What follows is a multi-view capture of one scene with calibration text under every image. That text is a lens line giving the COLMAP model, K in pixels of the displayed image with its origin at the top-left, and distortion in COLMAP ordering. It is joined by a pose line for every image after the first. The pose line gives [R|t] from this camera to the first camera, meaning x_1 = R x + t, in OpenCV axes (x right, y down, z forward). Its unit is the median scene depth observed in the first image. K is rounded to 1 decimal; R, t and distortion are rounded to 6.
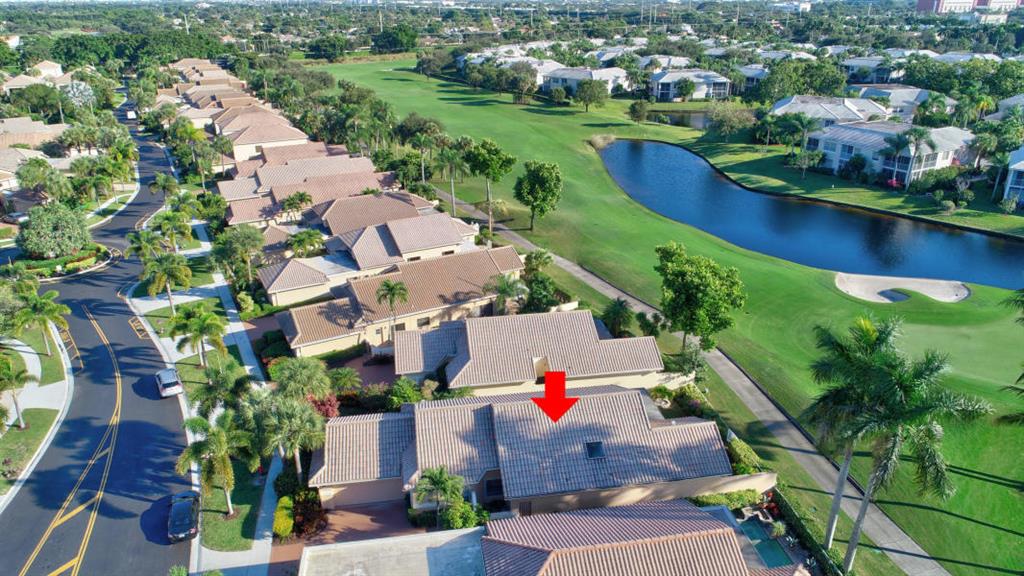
lens RADIAL K [[679.4, 0, 512.7], [0, 679.4, 295.8], [0, 0, 1]] dist [-0.010550, 0.002913]
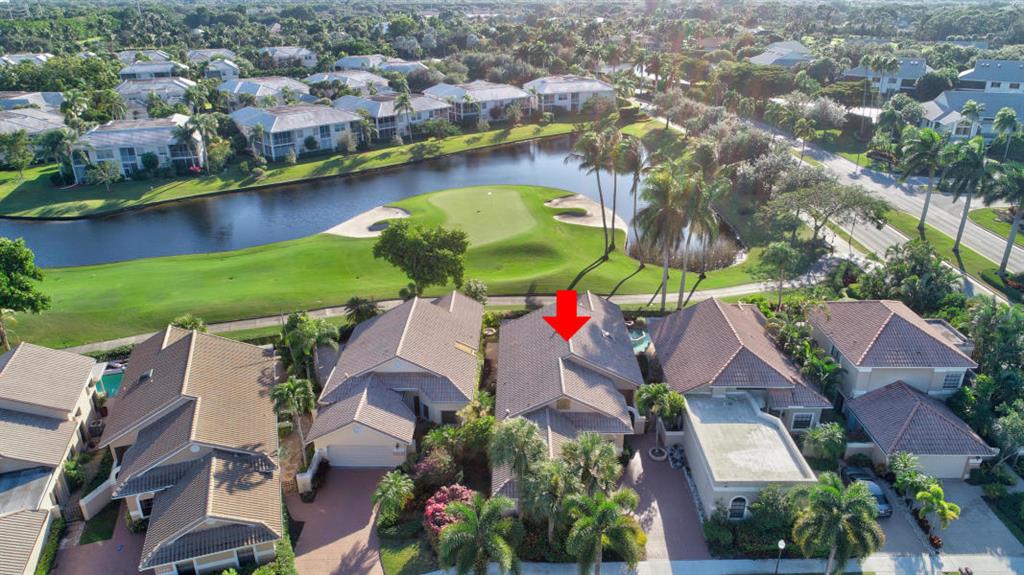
lens RADIAL K [[679.4, 0, 510.0], [0, 679.4, 288.5], [0, 0, 1]] dist [-0.010550, 0.002913]
pose [[0.163891, -0.388329, 0.906830, -0.386818], [0.396098, 0.867806, 0.300031, -0.118618], [-0.903463, 0.310021, 0.296042, 0.264114]]
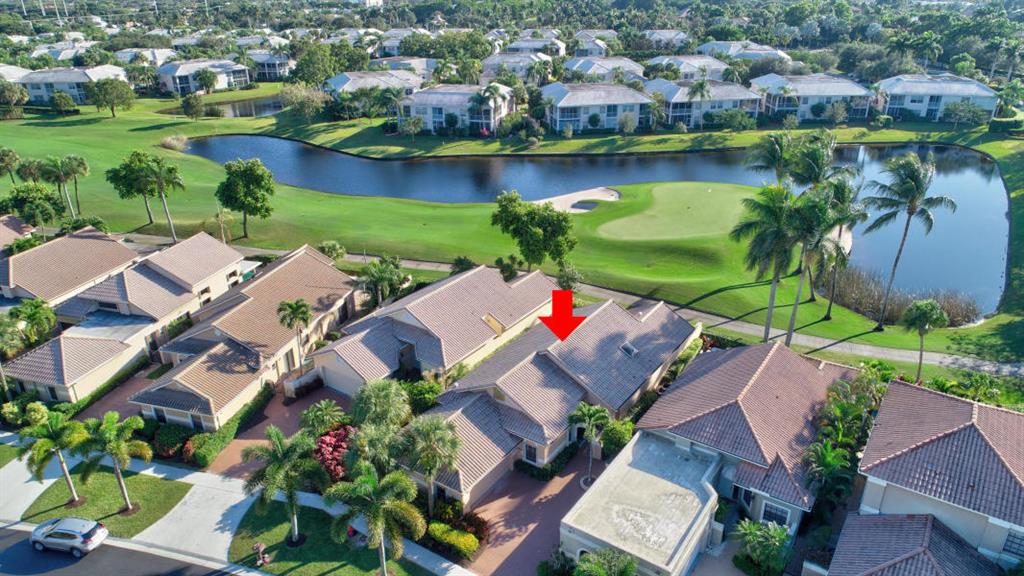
lens RADIAL K [[679.4, 0, 514.5], [0, 679.4, 289.7], [0, 0, 1]] dist [-0.010550, 0.002913]
pose [[0.688628, -0.299786, 0.660242, -0.277168], [0.295024, 0.947598, 0.122553, -0.028949], [-0.662384, 0.110393, 0.740987, 0.080118]]
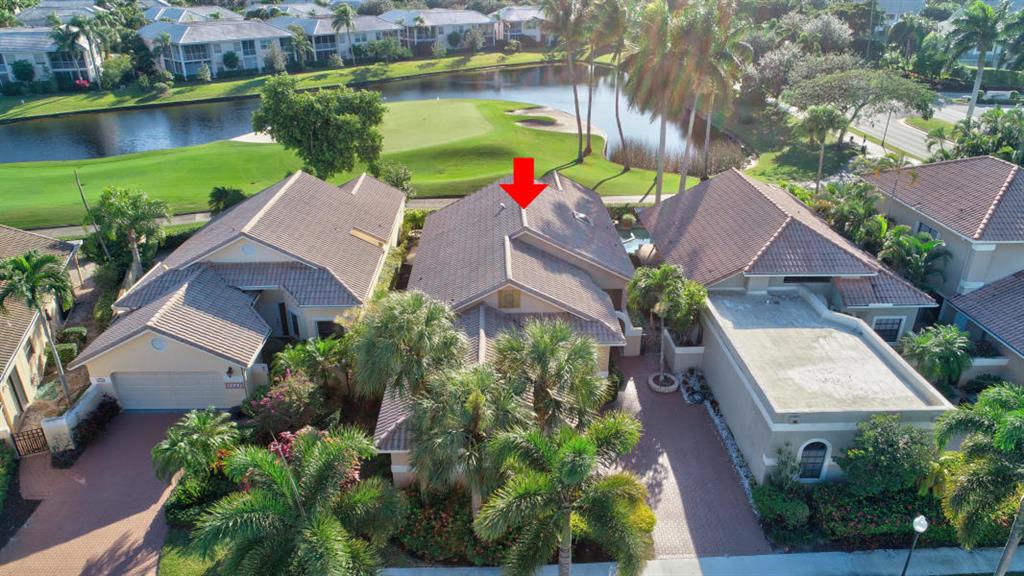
lens RADIAL K [[679.4, 0, 508.7], [0, 679.4, 290.3], [0, 0, 1]] dist [-0.010550, 0.002913]
pose [[0.129850, -0.415483, 0.900285, -0.262486], [0.393907, 0.854863, 0.337707, -0.012470], [-0.909932, 0.310778, 0.274666, 0.307750]]
